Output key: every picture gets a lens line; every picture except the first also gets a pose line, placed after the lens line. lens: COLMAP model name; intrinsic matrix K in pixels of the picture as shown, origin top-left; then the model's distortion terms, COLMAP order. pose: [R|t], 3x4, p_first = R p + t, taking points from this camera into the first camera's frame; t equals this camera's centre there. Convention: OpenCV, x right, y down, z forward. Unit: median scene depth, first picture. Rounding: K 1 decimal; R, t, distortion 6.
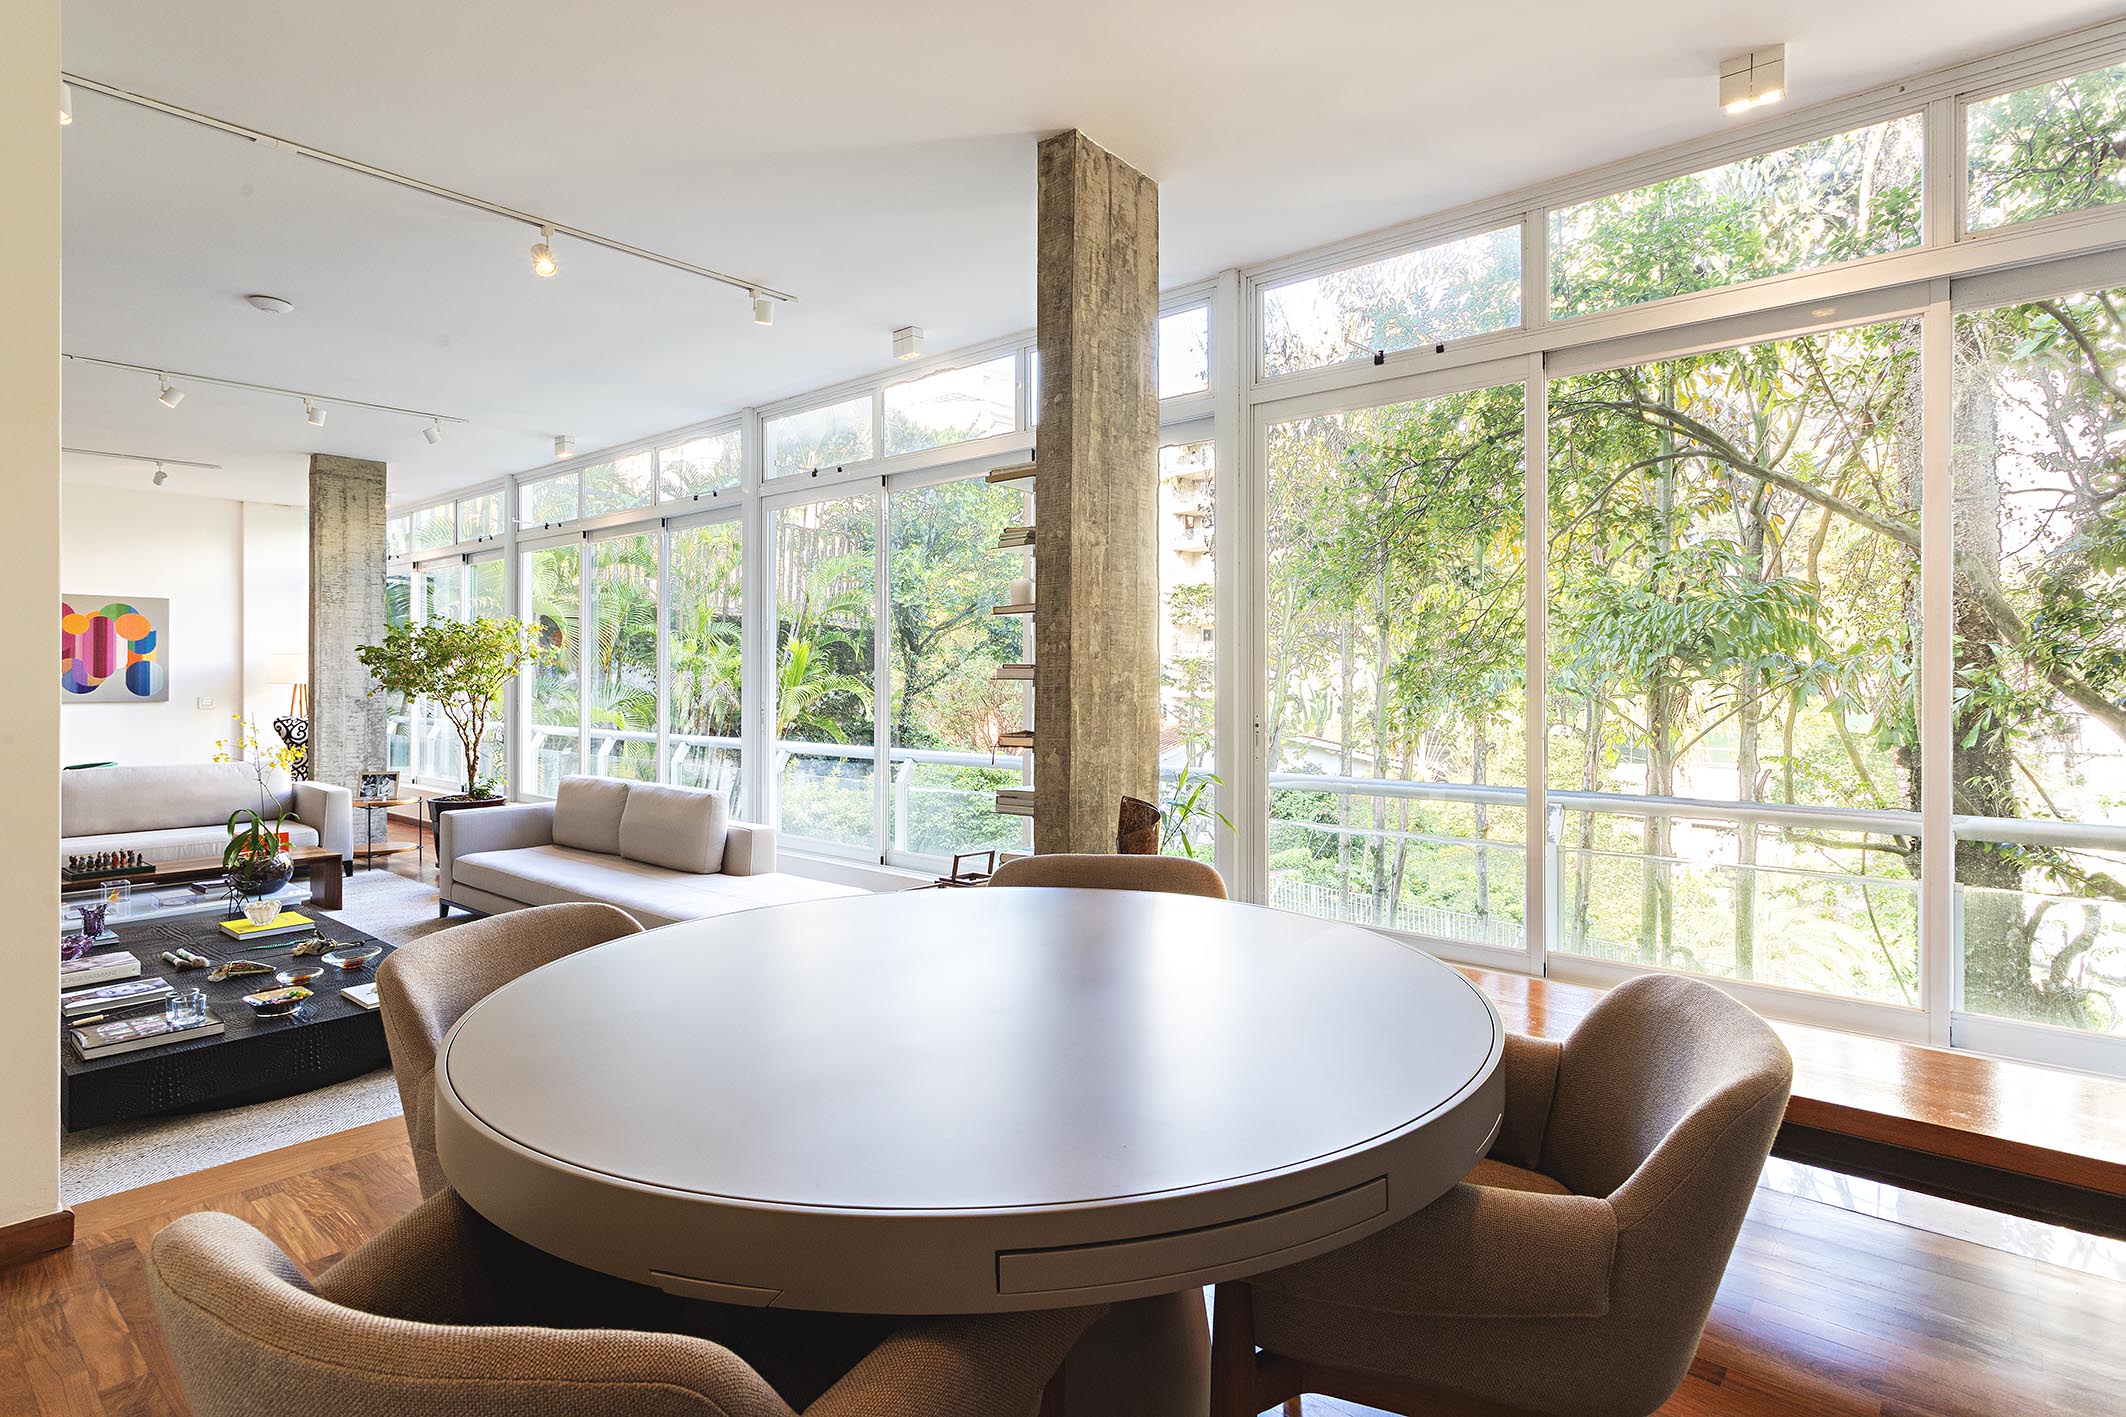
lens RADIAL K [[1023.7, 0, 1059.6], [0, 1023.7, 689.0], [0, 0, 1]] dist [0.004395, 0.000404]
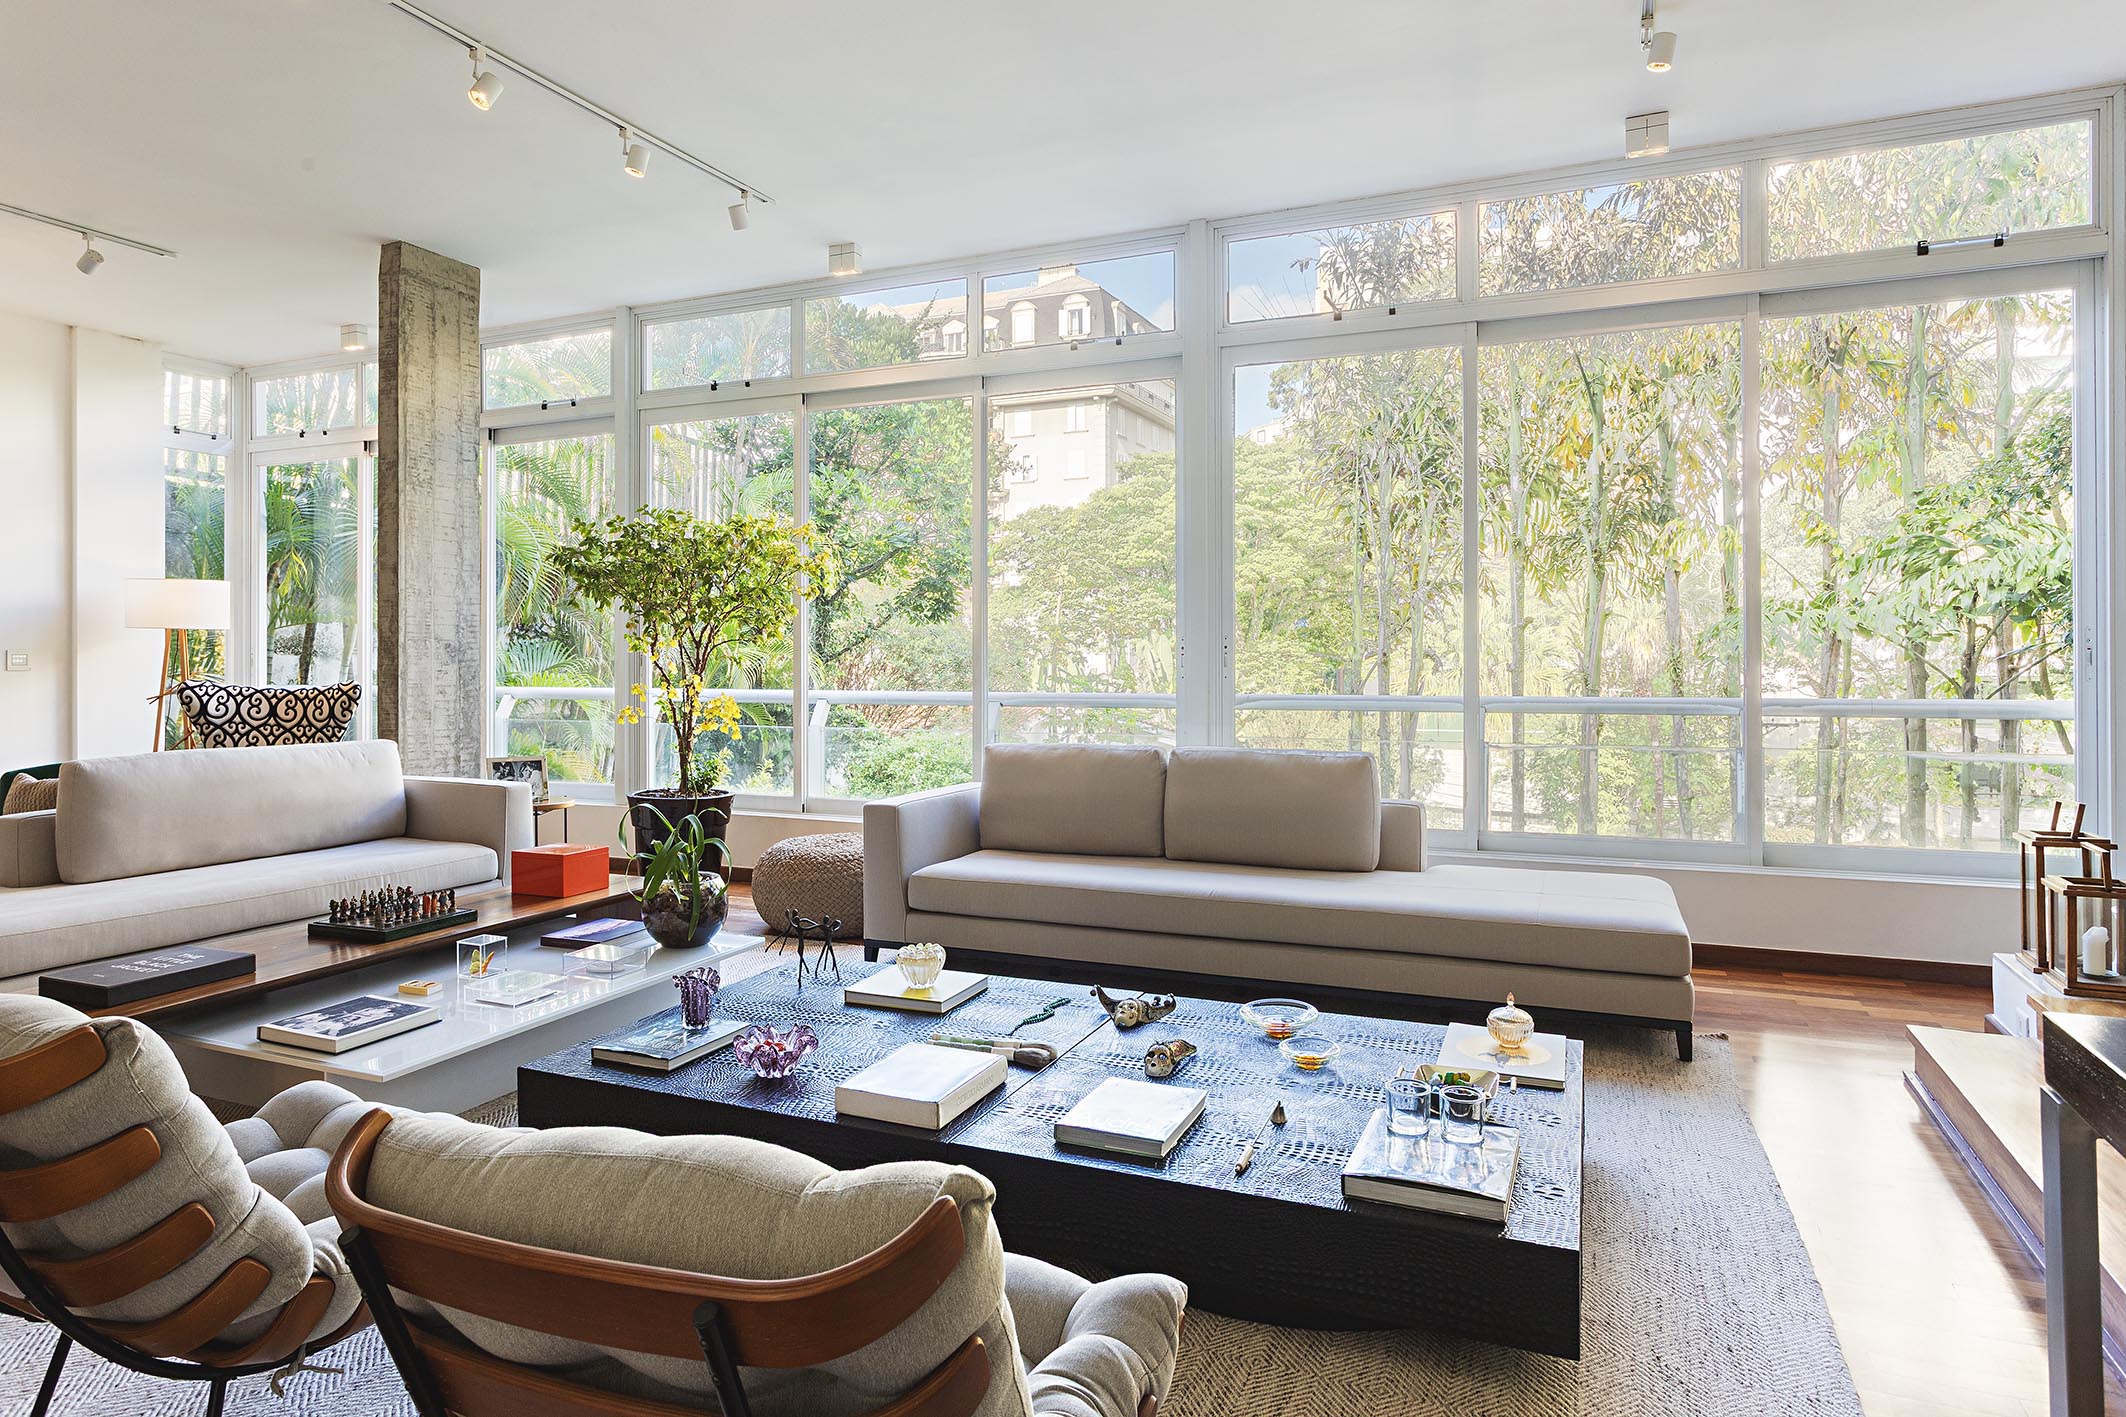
lens RADIAL K [[1165.5, 0, 1065.8], [0, 1165.5, 677.3], [0, 0, 1]] dist [-0.015313, -0.001057]
pose [[0.957554, -0.008298, 0.288135, -0.527842], [0.009087, 0.999958, -0.001402, 0.035130], [-0.288112, 0.003961, 0.957589, 0.217520]]
